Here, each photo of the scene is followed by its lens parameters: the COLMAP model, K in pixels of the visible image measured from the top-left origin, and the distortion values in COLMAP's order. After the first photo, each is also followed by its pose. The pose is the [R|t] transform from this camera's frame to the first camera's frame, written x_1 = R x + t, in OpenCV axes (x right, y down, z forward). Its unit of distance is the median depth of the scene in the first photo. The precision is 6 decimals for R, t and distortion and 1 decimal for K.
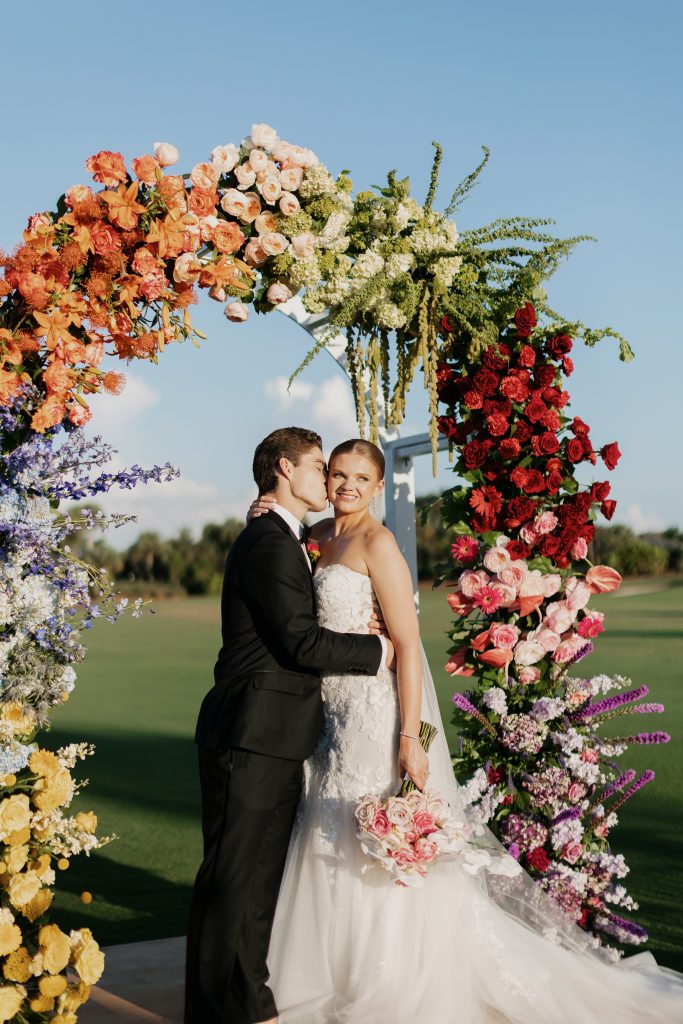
lens RADIAL K [[1466.8, 0, 326.6], [0, 1466.8, 498.9], [0, 0, 1]] dist [0.019909, 0.004668]
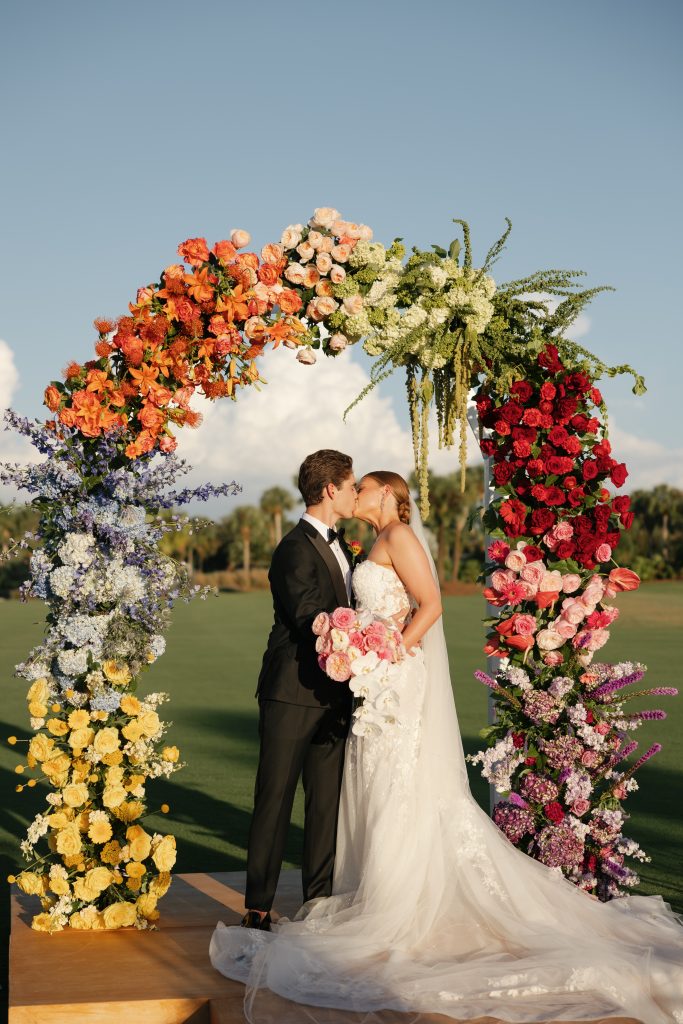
lens RADIAL K [[1867.3, 0, 341.5], [0, 1867.3, 512.0], [0, 0, 1]] dist [0.004907, 0.074371]
pose [[0.970846, 0.017553, -0.239060, 0.343363], [-0.010623, 0.999486, 0.030248, -0.043852], [0.239468, -0.026827, 0.970534, -0.522808]]
